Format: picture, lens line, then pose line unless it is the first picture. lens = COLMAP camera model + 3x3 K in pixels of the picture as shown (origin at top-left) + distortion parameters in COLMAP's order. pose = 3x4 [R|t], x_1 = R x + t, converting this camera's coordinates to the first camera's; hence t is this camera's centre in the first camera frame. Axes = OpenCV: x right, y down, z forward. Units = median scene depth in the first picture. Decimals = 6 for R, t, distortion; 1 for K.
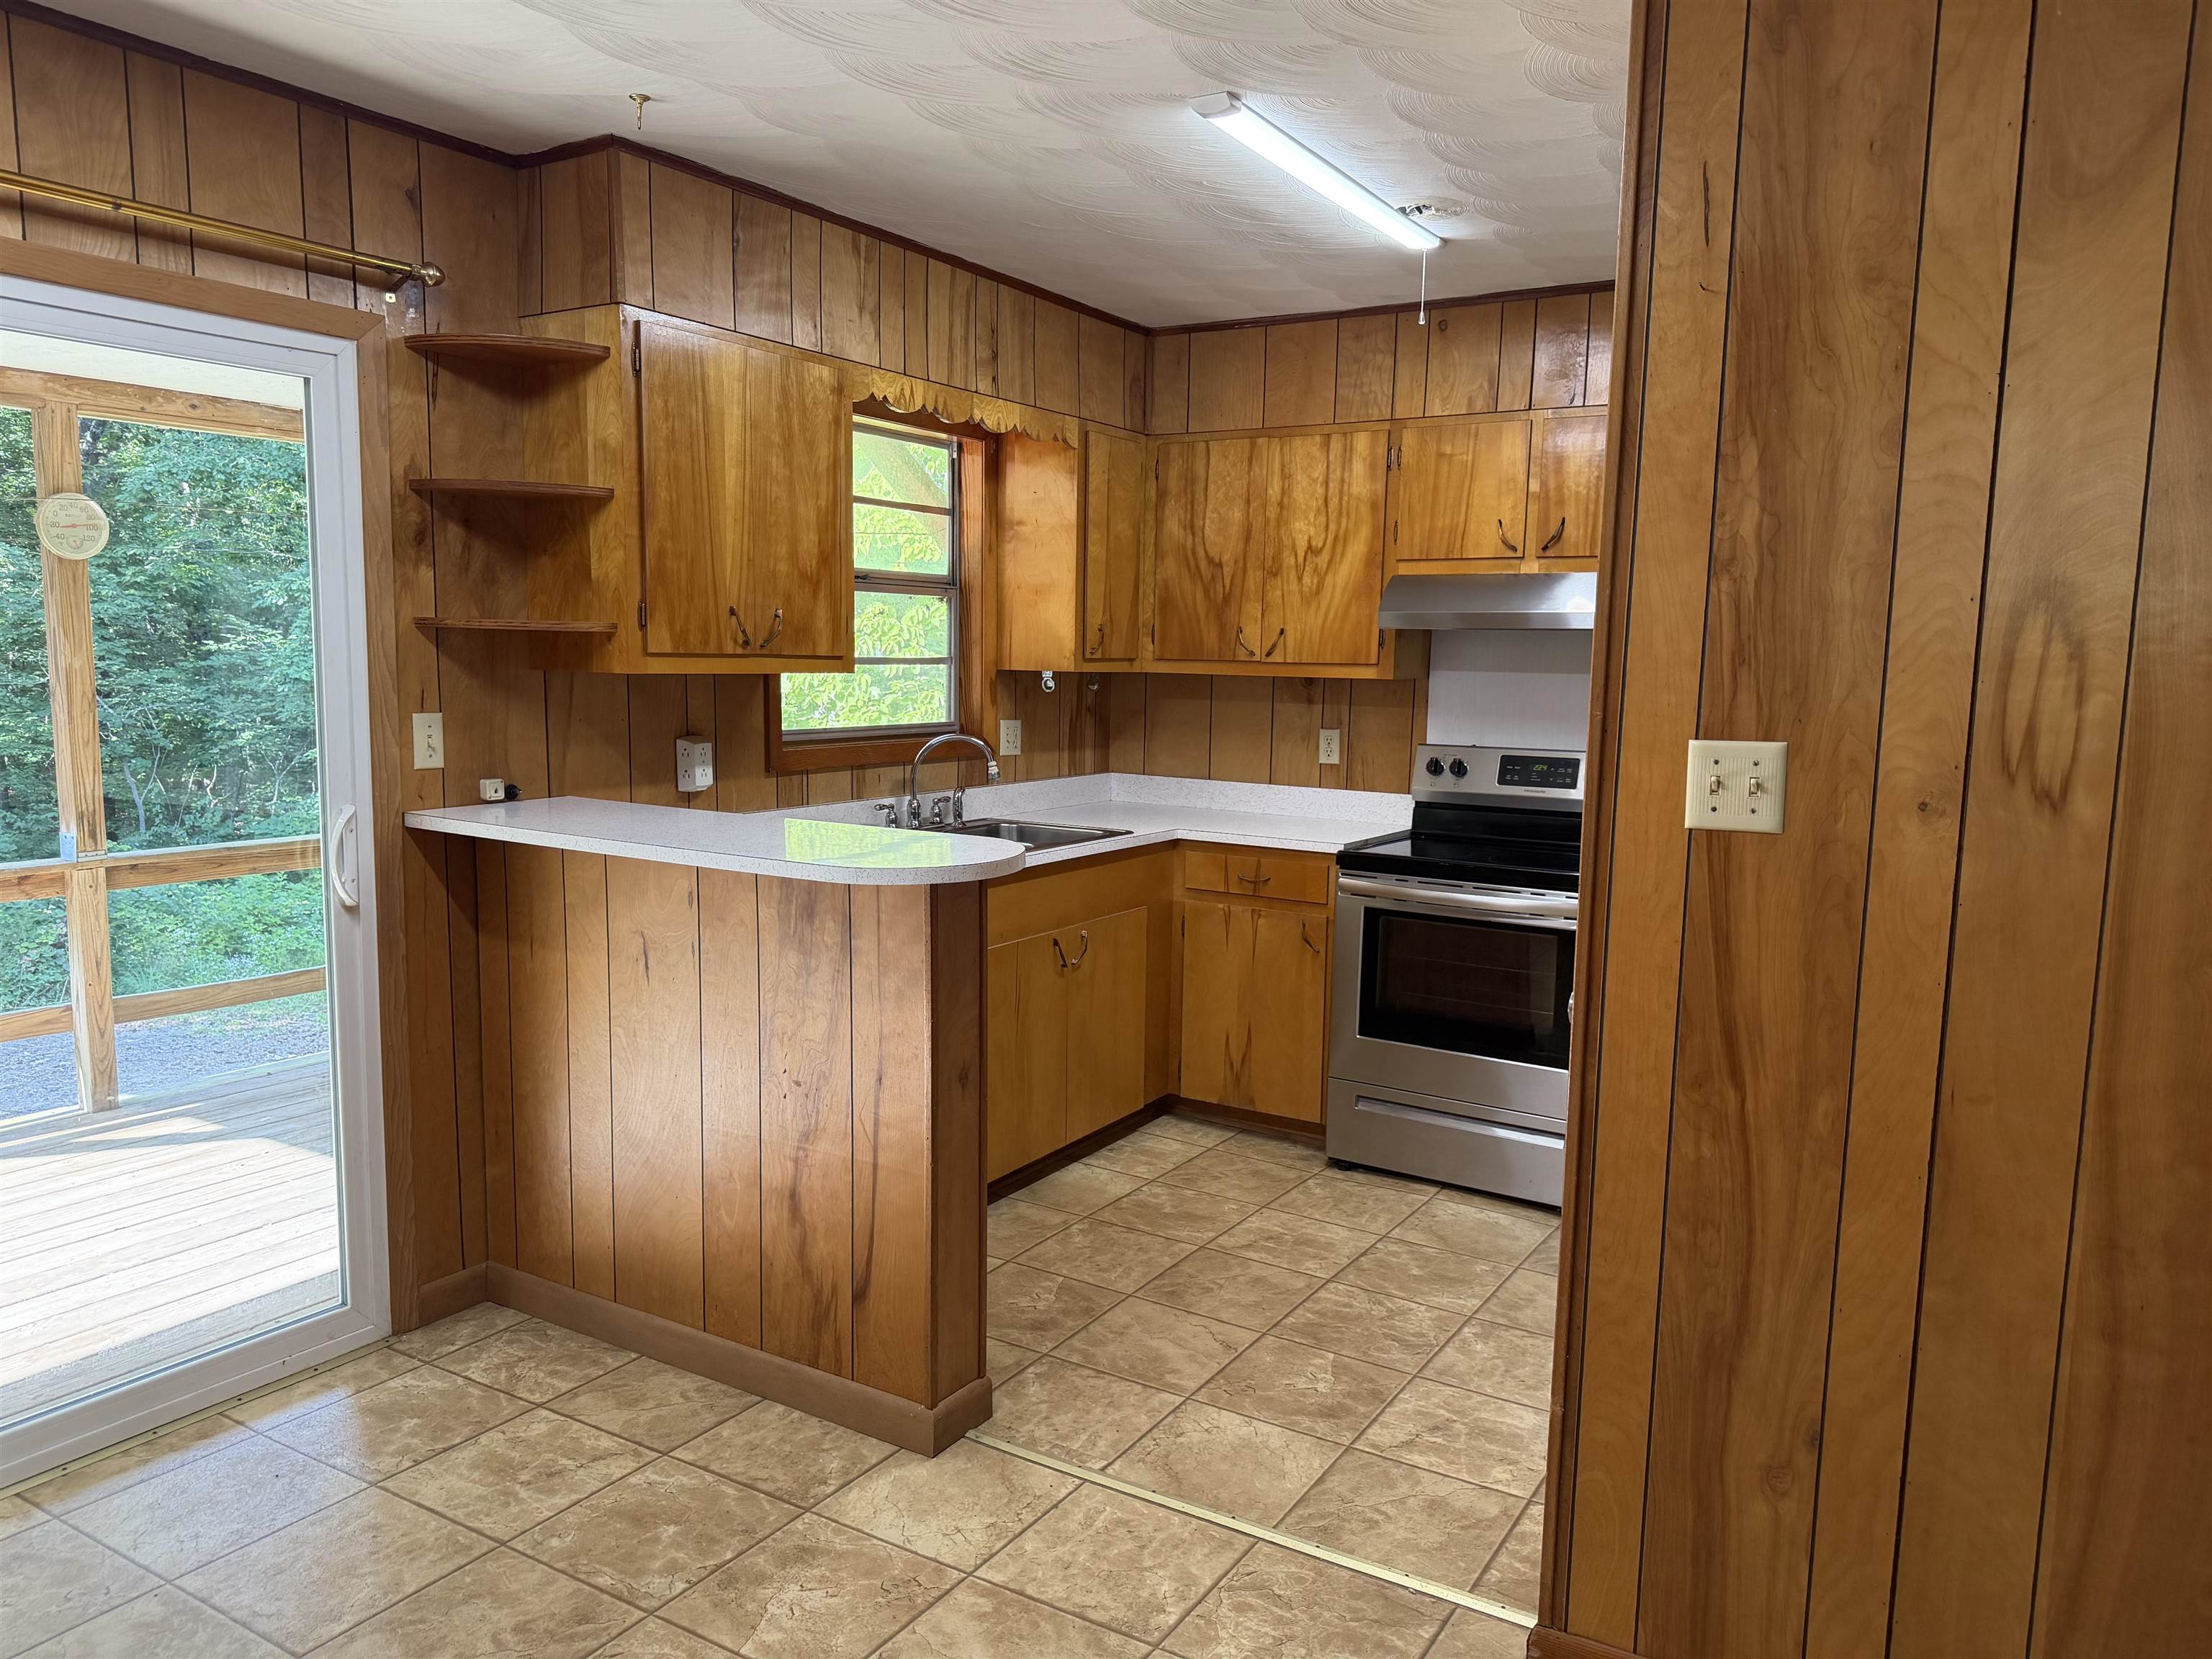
lens RADIAL K [[1551.3, 0, 1111.0], [0, 1551.3, 845.4], [0, 0, 1]] dist [0.057024, -0.064172]
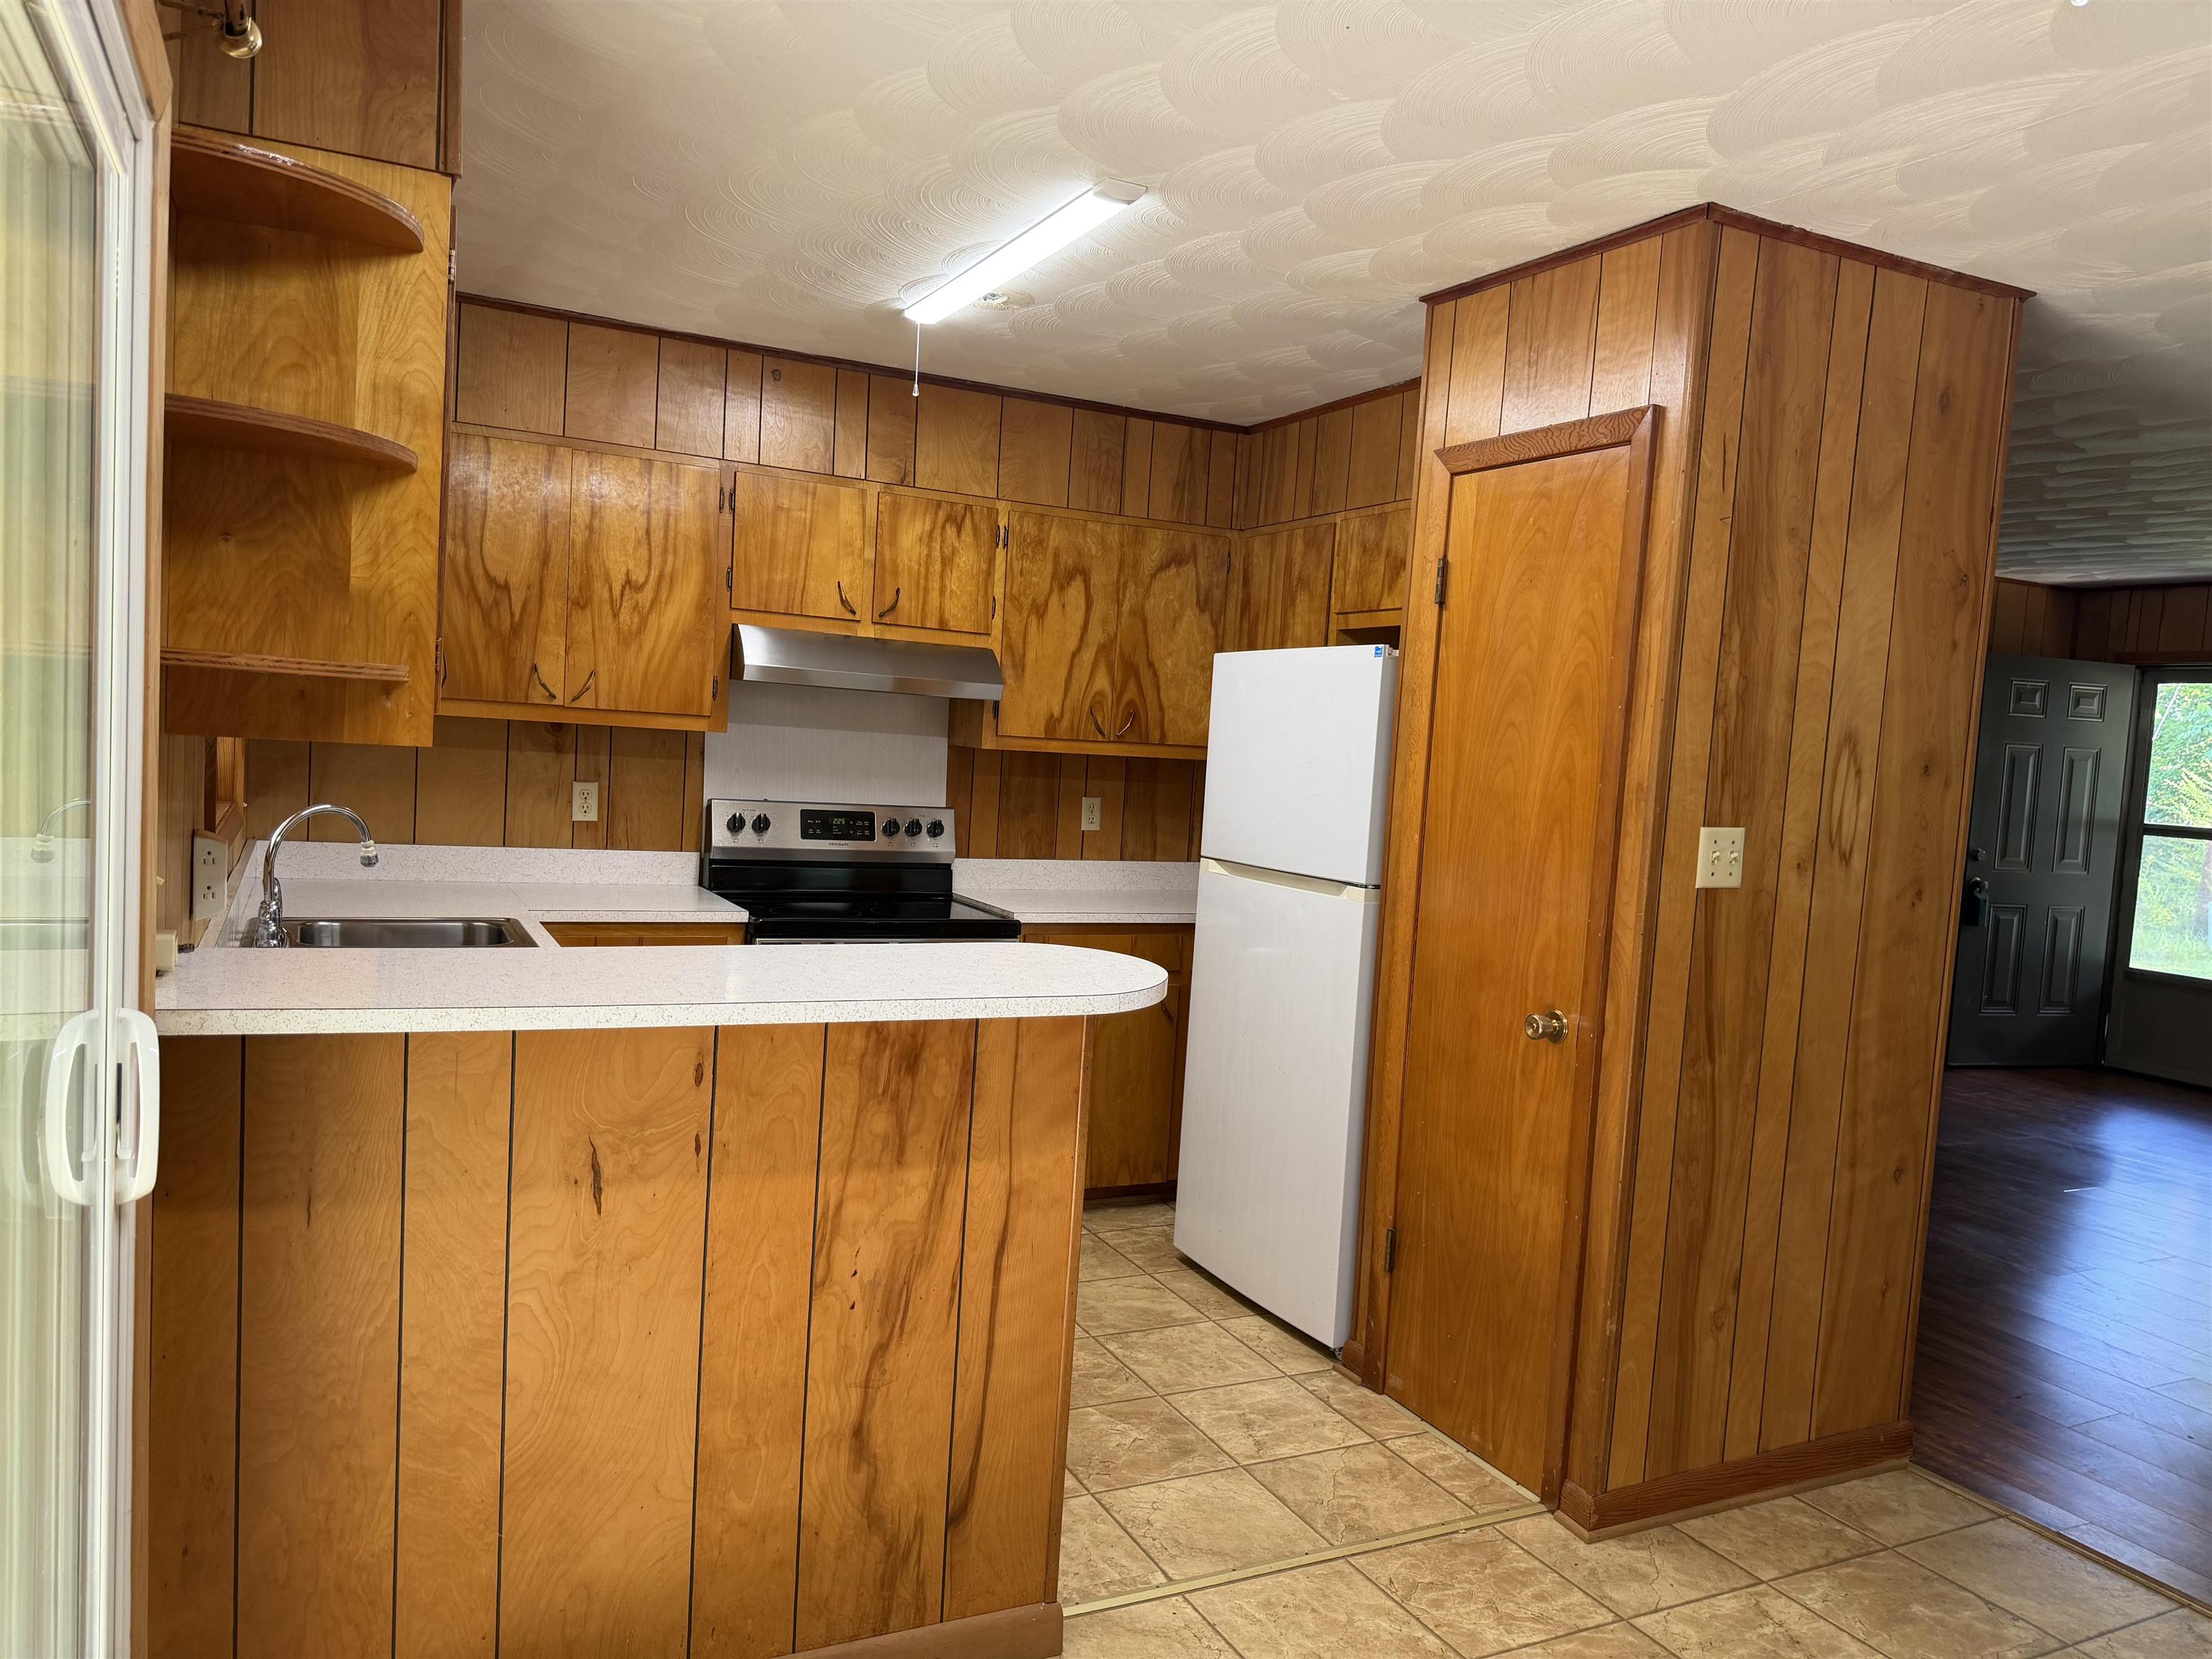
lens RADIAL K [[1551.3, 0, 1096.5], [0, 1551.3, 847.5], [0, 0, 1]] dist [0.057024, -0.064172]
pose [[0.537151, -0.049906, 0.842008, -0.764214], [0.051366, 0.998331, 0.026403, -0.077002], [-0.841920, 0.029069, 0.538818, 0.462714]]
